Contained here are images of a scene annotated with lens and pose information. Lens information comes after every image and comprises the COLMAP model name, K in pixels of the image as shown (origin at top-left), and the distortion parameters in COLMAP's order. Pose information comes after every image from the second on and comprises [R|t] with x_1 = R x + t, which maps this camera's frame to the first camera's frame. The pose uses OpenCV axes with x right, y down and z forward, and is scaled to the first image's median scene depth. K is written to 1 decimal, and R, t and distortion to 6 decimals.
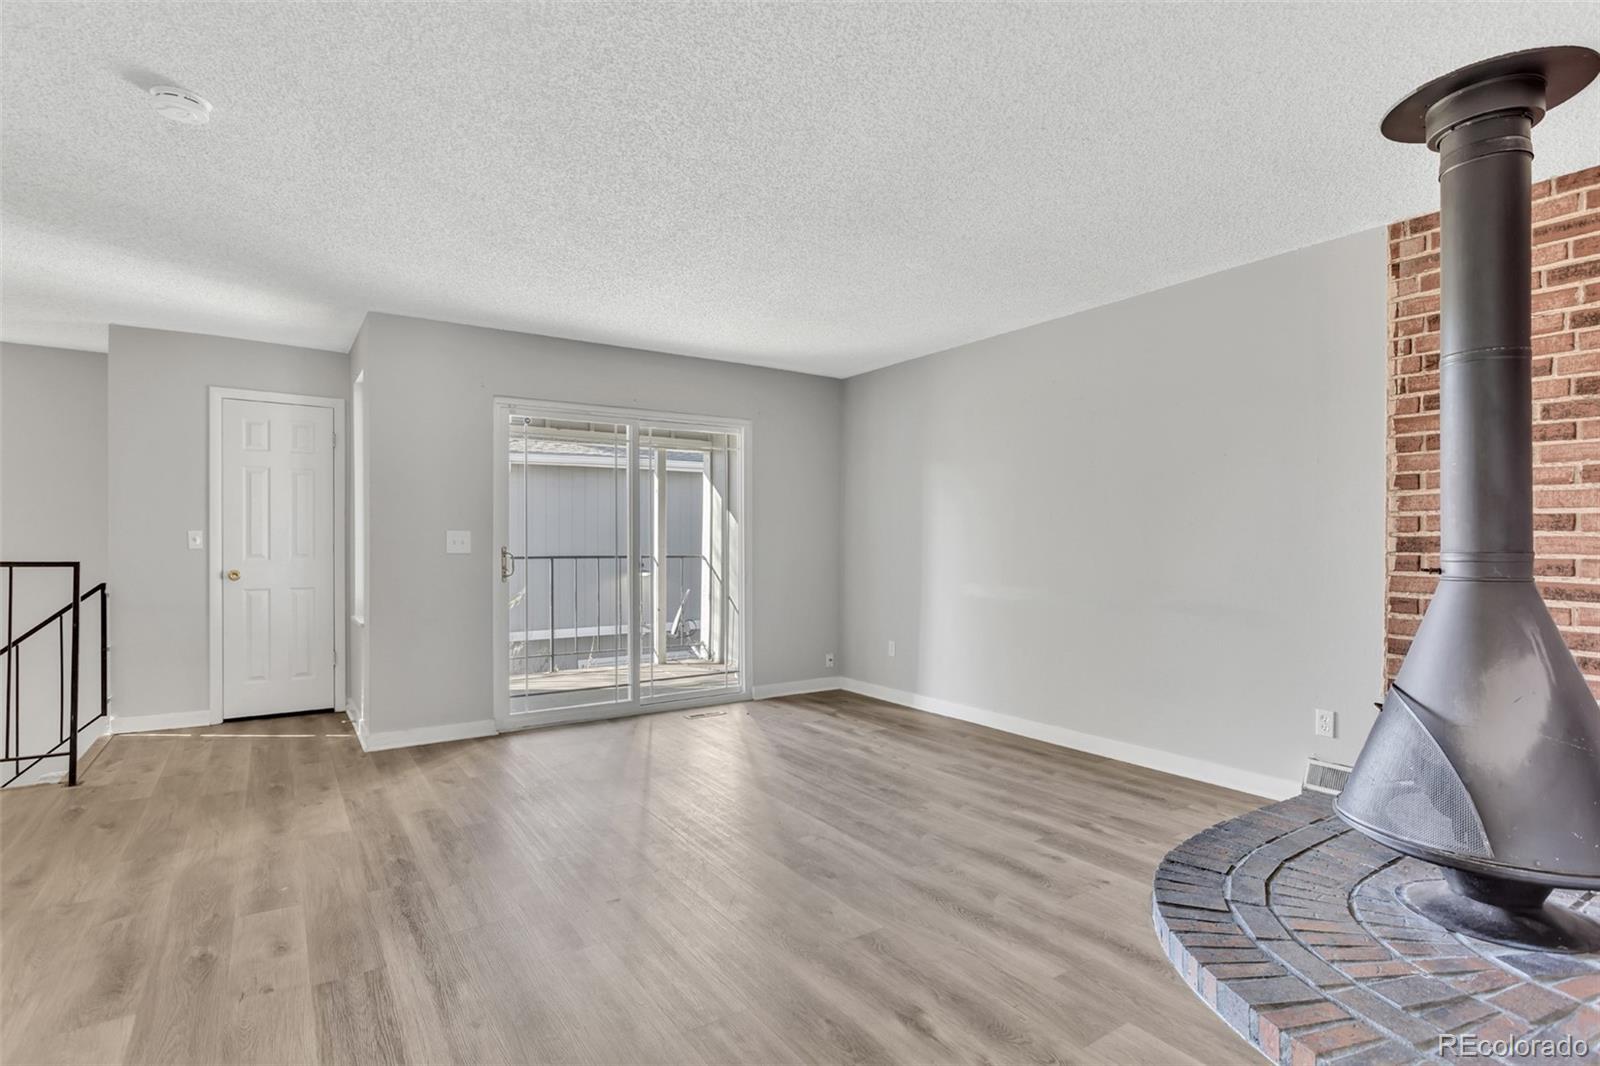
lens RADIAL K [[795.5, 0, 799.2], [0, 795.5, 545.1], [0, 0, 1]] dist [-0.001141, 0.000024]
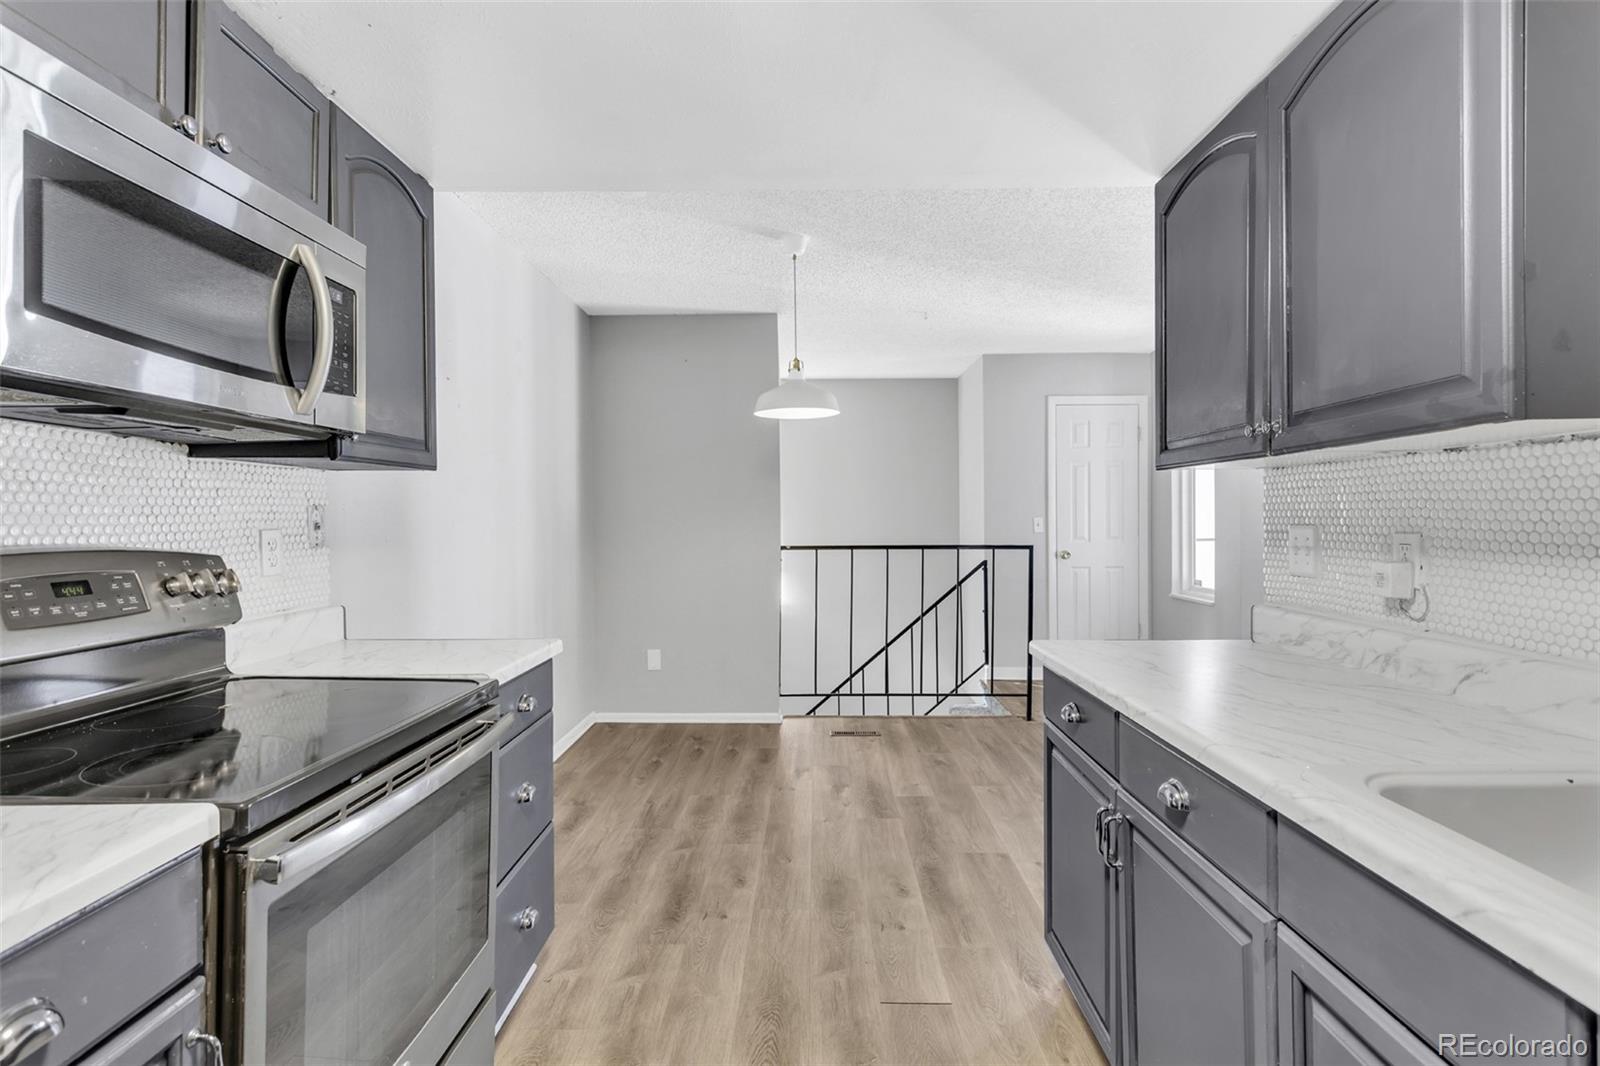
lens RADIAL K [[784.5, 0, 805.2], [0, 784.5, 544.2], [0, 0, 1]] dist [0.001401, 0.000415]
pose [[0.826663, 0.006130, -0.562664, -0.599109], [0.011776, 0.999533, 0.028191, -0.024310], [0.562574, -0.029930, 0.826205, -0.287084]]
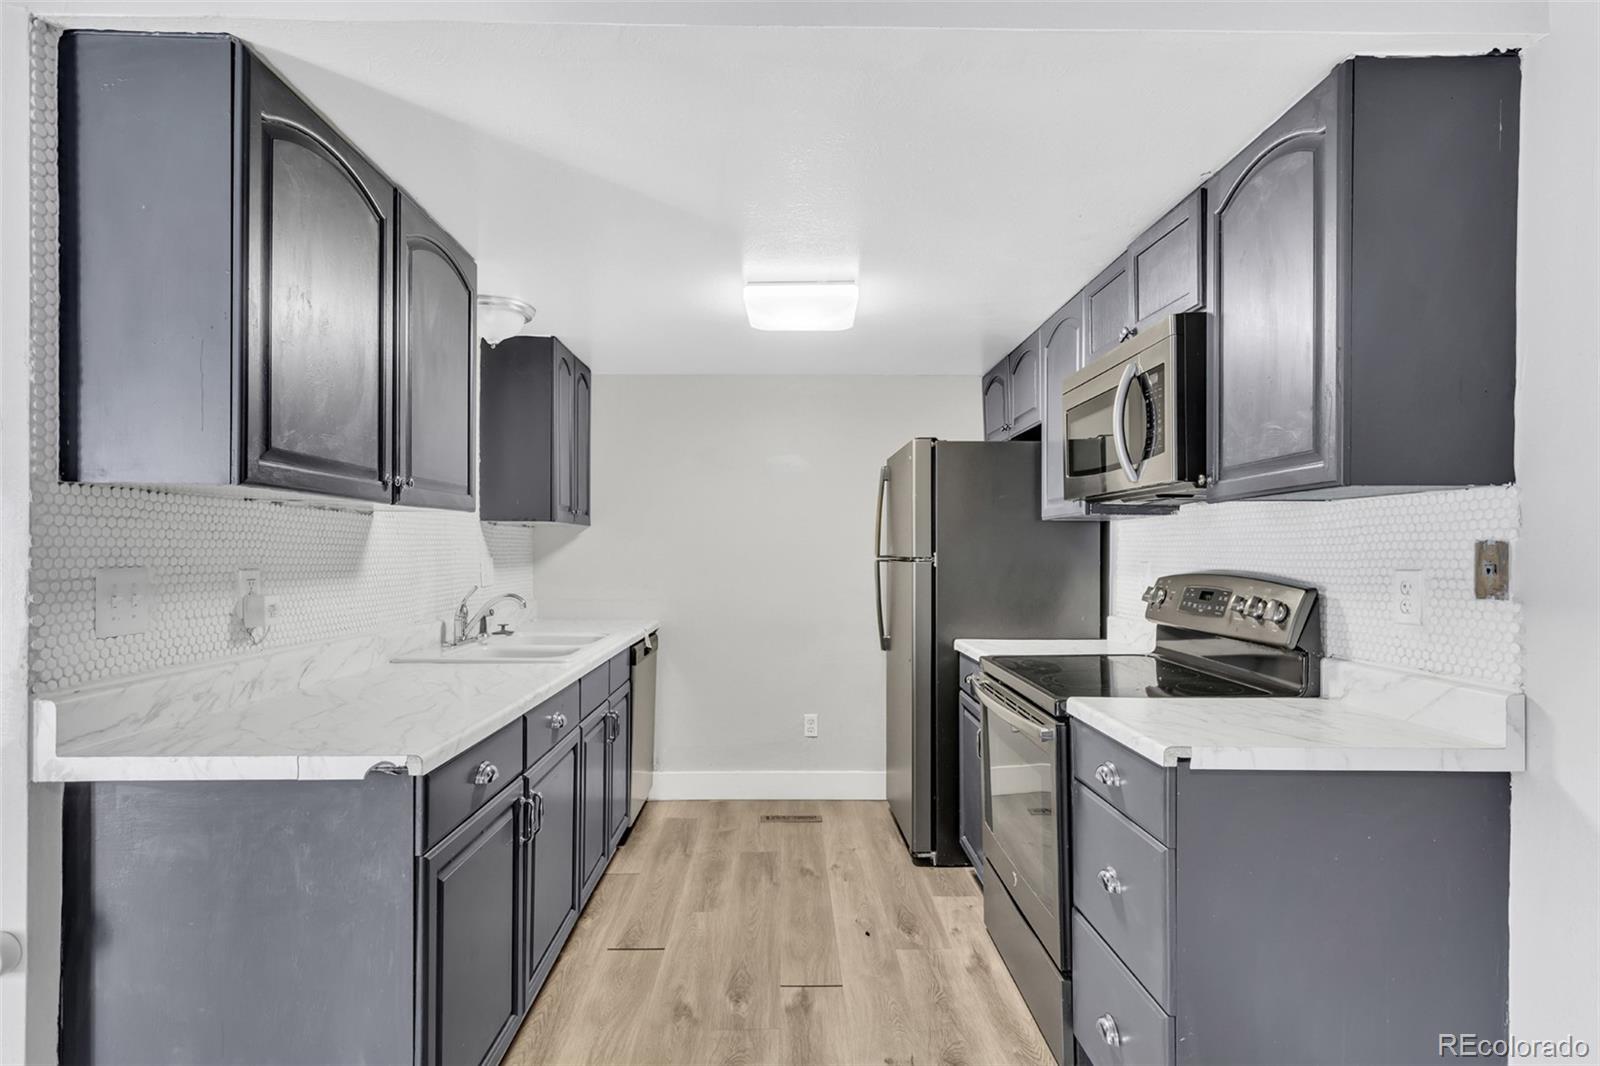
lens RADIAL K [[797.5, 0, 794.6], [0, 797.5, 567.2], [0, 0, 1]] dist [0.005736, 0.000743]
pose [[-0.844494, -0.022756, 0.535081, -1.214715], [-0.009869, 0.999589, 0.026933, -0.034151], [-0.535474, 0.017464, -0.844371, 0.632869]]
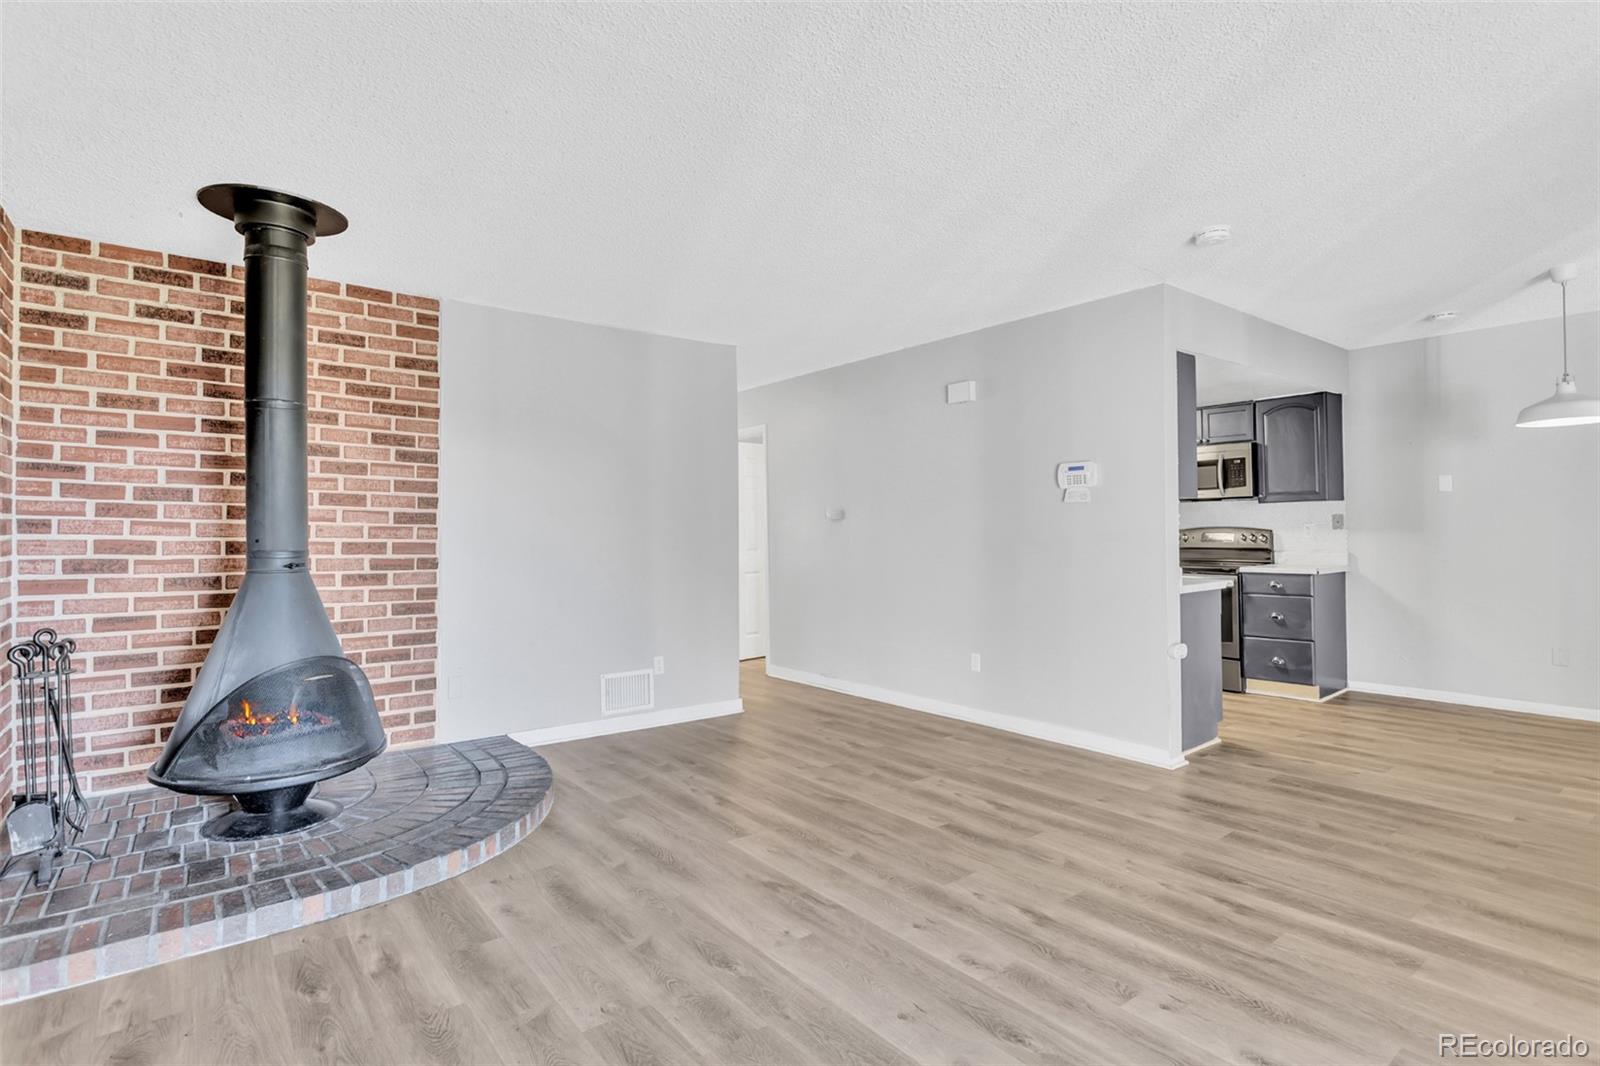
lens RADIAL K [[784.5, 0, 805.2], [0, 784.5, 544.2], [0, 0, 1]] dist [0.001401, 0.000415]
pose [[-0.995878, 0.009009, -0.090256, 0.068354], [0.007497, 0.999826, 0.017067, -0.012468], [0.090394, 0.016320, -0.995772, 1.701915]]
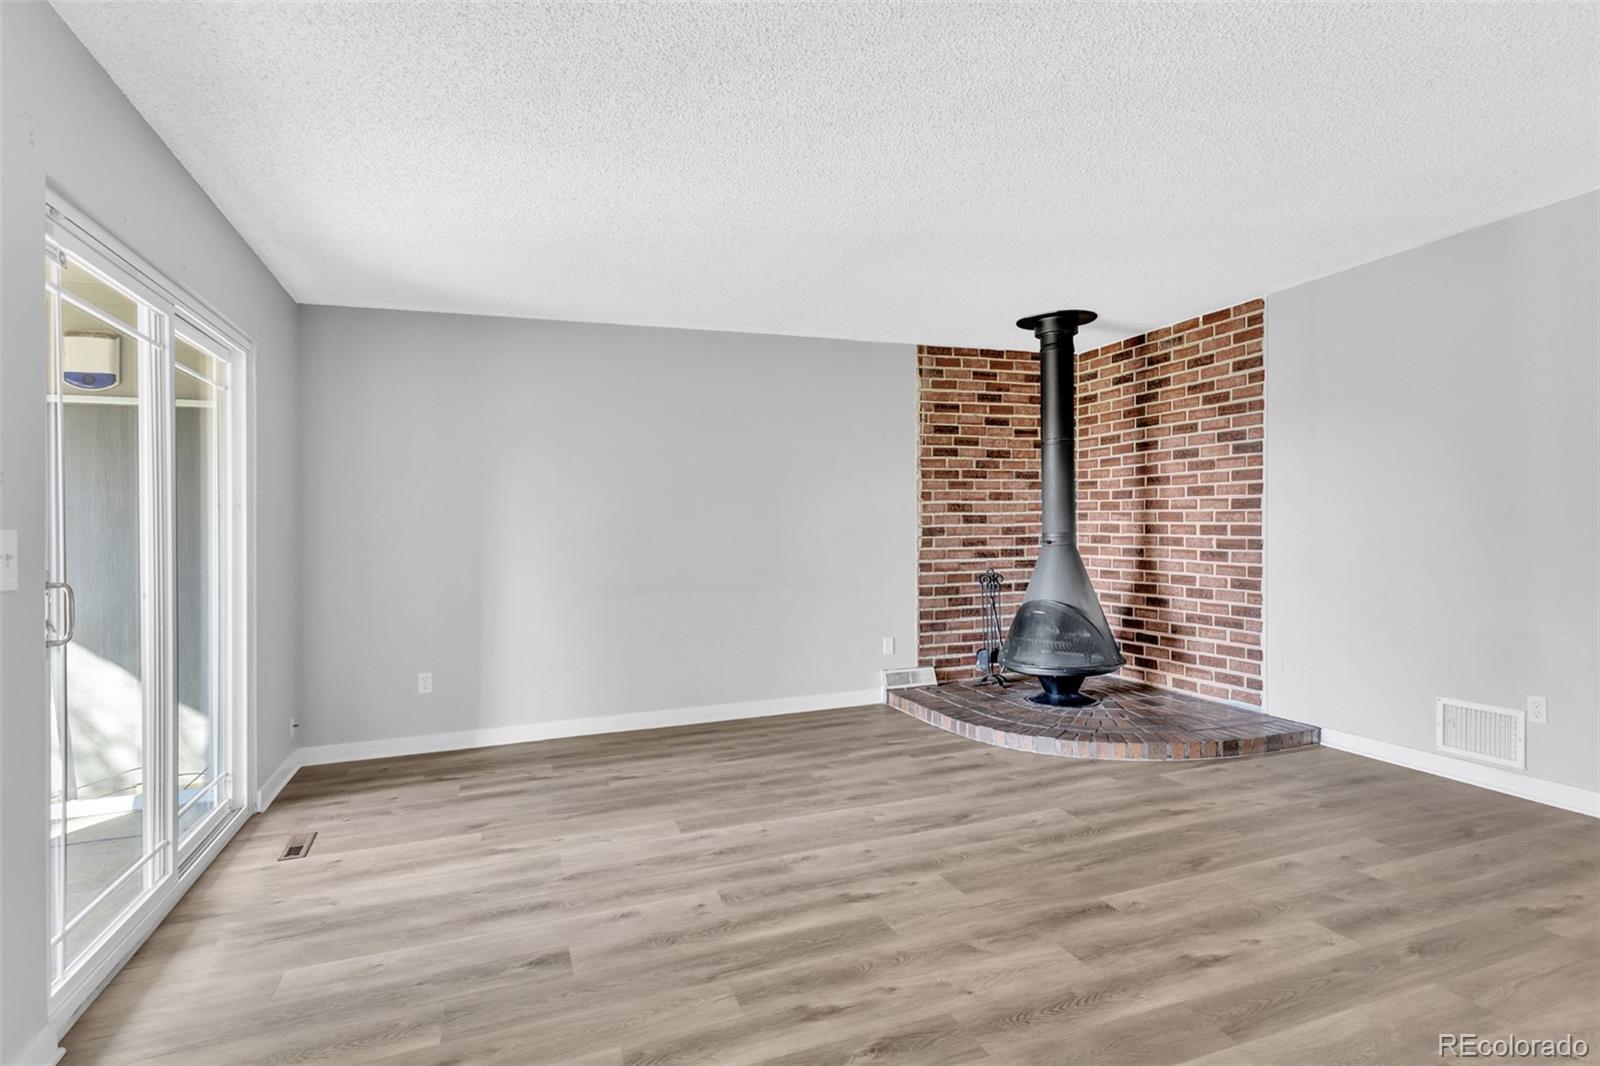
lens RADIAL K [[837.2, 0, 819.3], [0, 837.2, 548.9], [0, 0, 1]] dist [0.001532, 0.000946]
pose [[0.210513, -0.027216, 0.977212, -1.049190], [0.027377, 0.999384, 0.021936, -0.009944], [-0.977208, 0.022135, 0.211128, 0.821048]]
